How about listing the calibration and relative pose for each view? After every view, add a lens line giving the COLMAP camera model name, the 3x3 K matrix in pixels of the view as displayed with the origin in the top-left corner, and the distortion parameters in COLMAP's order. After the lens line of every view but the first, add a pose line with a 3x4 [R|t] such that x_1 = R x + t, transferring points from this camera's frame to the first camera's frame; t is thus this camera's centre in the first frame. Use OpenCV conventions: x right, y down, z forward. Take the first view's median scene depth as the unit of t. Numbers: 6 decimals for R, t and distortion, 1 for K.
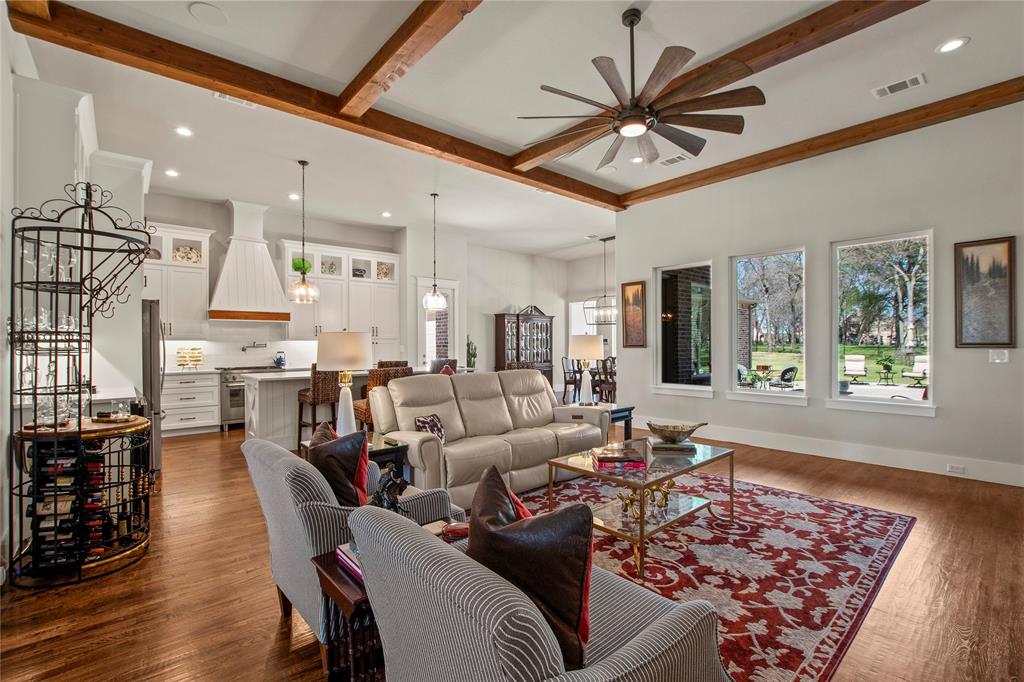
lens RADIAL K [[451.0, 0, 507.6], [0, 451.0, 342.1], [0, 0, 1]] dist [-0.037820, 0.008508]
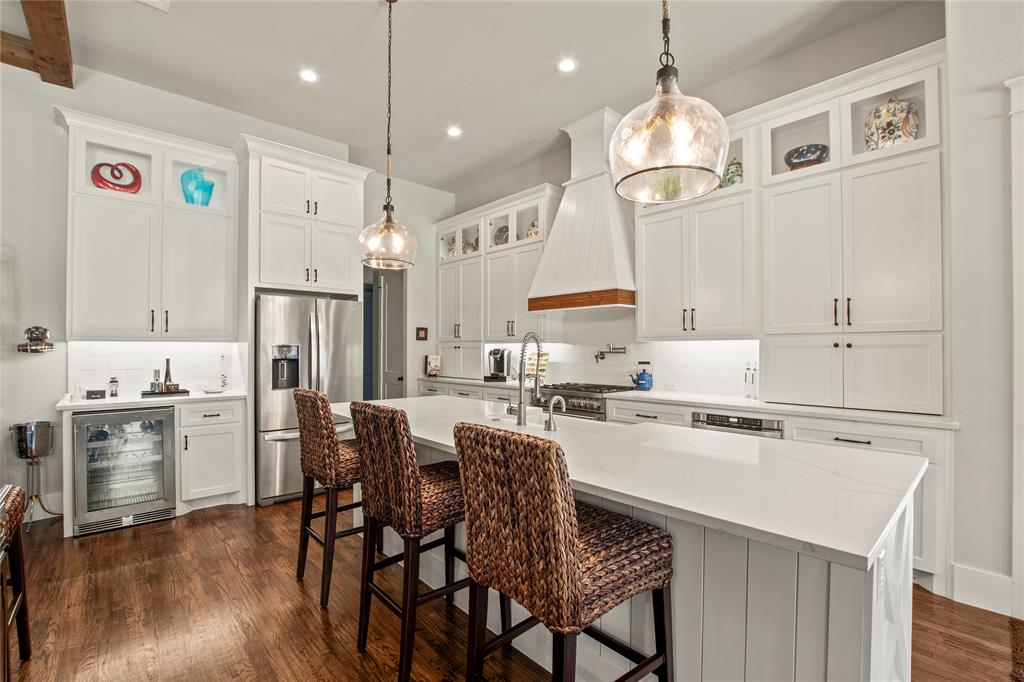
lens RADIAL K [[459.3, 0, 507.7], [0, 459.3, 343.7], [0, 0, 1]] dist [-0.021451, 0.000597]
pose [[0.022817, -0.004330, -0.999730, 0.051644], [0.005263, 0.999977, -0.004210, 0.000945], [0.999726, -0.005166, 0.022839, 0.924013]]
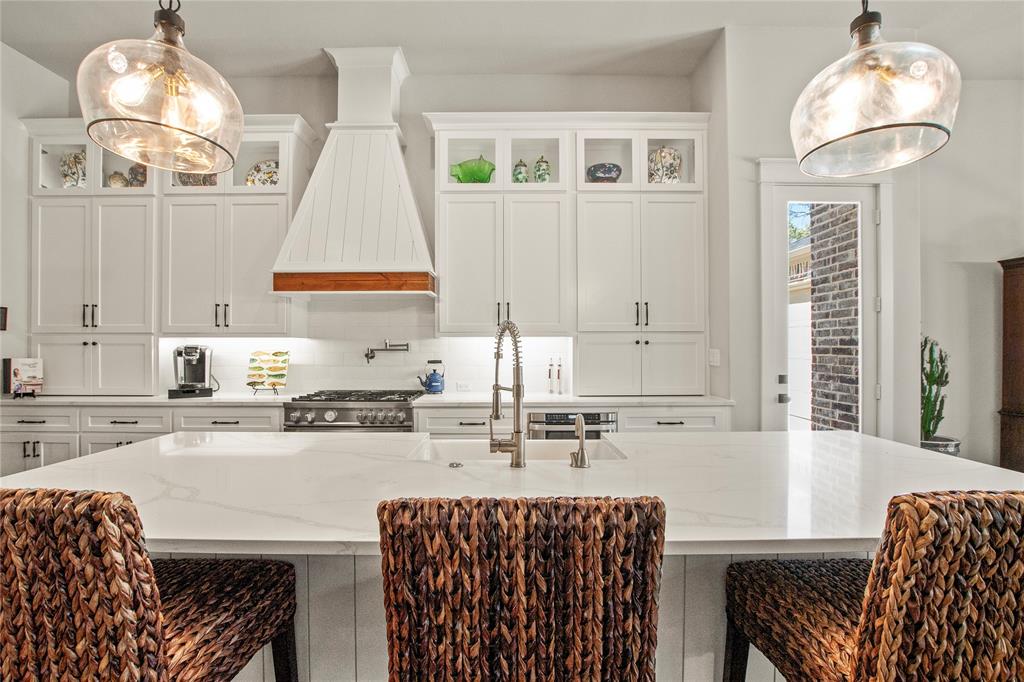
lens RADIAL K [[470.3, 0, 516.6], [0, 470.3, 340.6], [0, 0, 1]] dist [-0.039910, 0.009733]
pose [[0.759288, 0.000004, -0.650755, -0.137703], [-0.000259, 1.000000, -0.000297, 0.000474], [0.650755, 0.000394, 0.759288, 0.765964]]
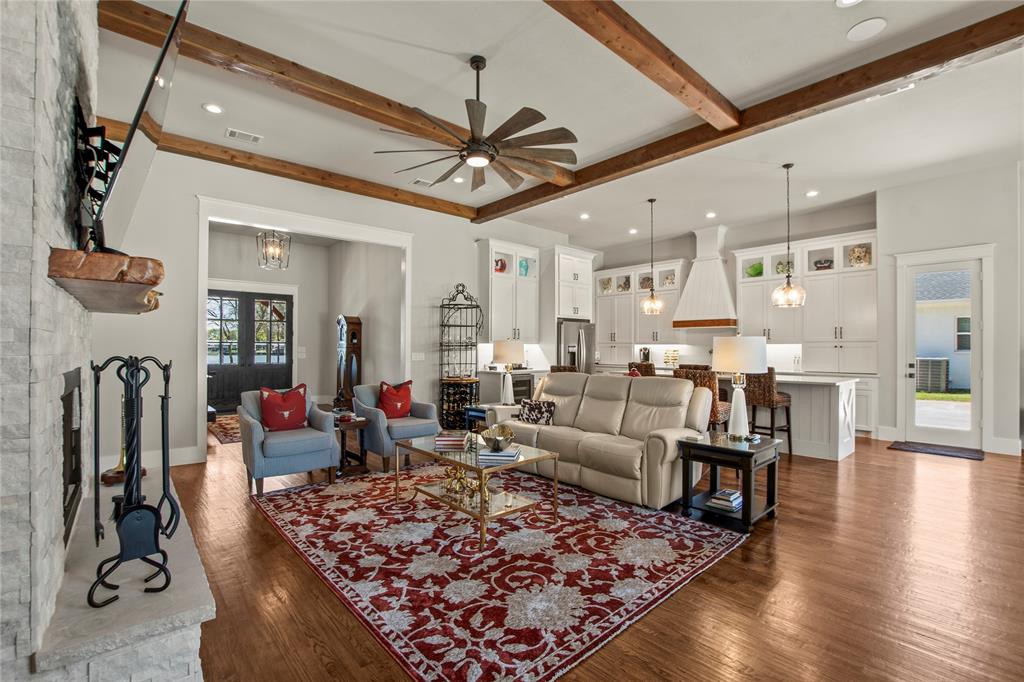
lens RADIAL K [[459.3, 0, 507.7], [0, 459.3, 343.7], [0, 0, 1]] dist [-0.021451, 0.000597]
pose [[0.006082, -0.001756, -0.999980, 0.663528], [0.001523, 0.999997, -0.001747, -0.003862], [0.999980, -0.001512, 0.006085, 0.488105]]
